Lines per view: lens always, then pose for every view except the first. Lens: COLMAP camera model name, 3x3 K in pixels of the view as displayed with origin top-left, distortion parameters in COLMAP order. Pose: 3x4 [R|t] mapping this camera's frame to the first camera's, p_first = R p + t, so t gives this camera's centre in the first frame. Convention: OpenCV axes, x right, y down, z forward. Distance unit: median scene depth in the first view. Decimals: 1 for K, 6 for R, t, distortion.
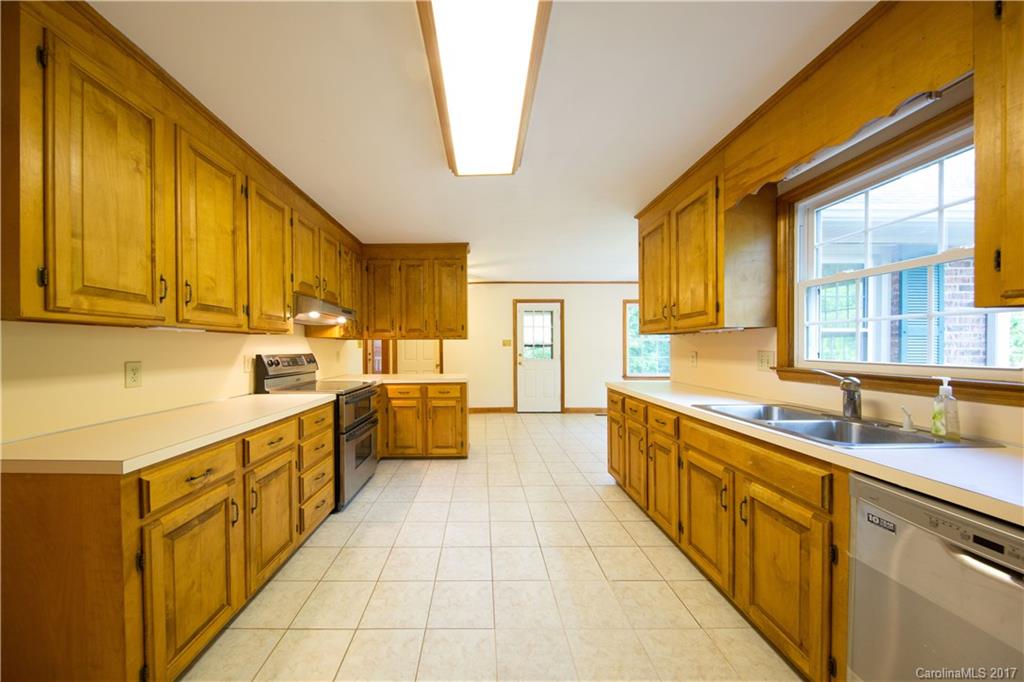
lens RADIAL K [[338.3, 0, 482.6], [0, 338.3, 349.3], [0, 0, 1]] dist [-0.000986, -0.000178]
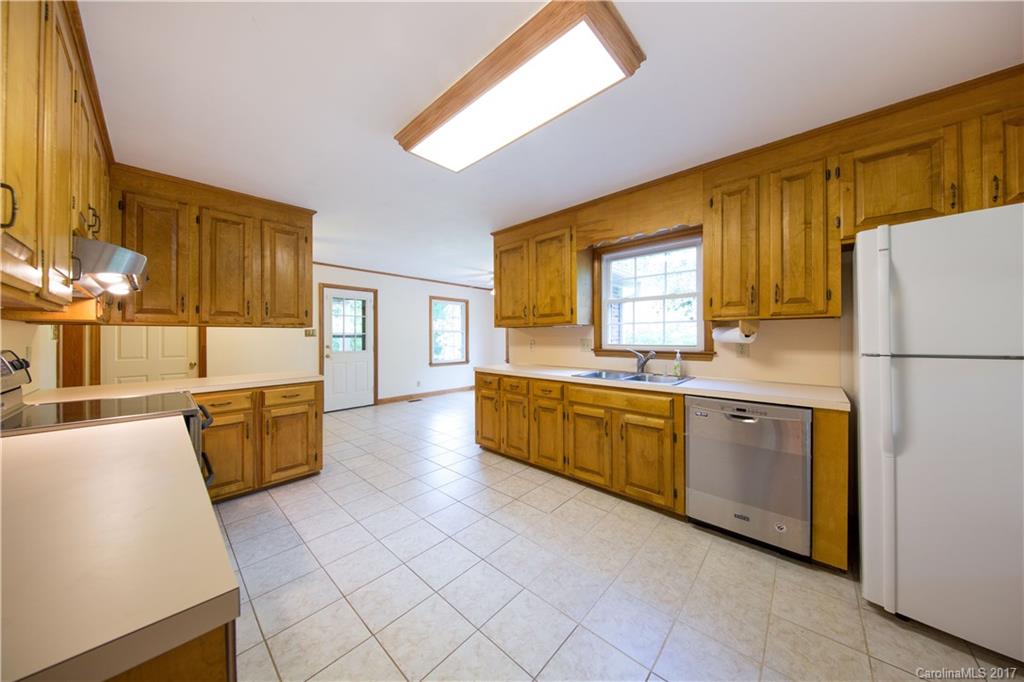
lens RADIAL K [[322.3, 0, 515.6], [0, 322.3, 334.5], [0, 0, 1]] dist [0.018983, -0.006229]
pose [[0.668378, 0.006280, 0.743795, -0.487187], [0.007093, 0.999865, -0.014816, 0.001048], [-0.743788, 0.015178, 0.668243, 0.176961]]
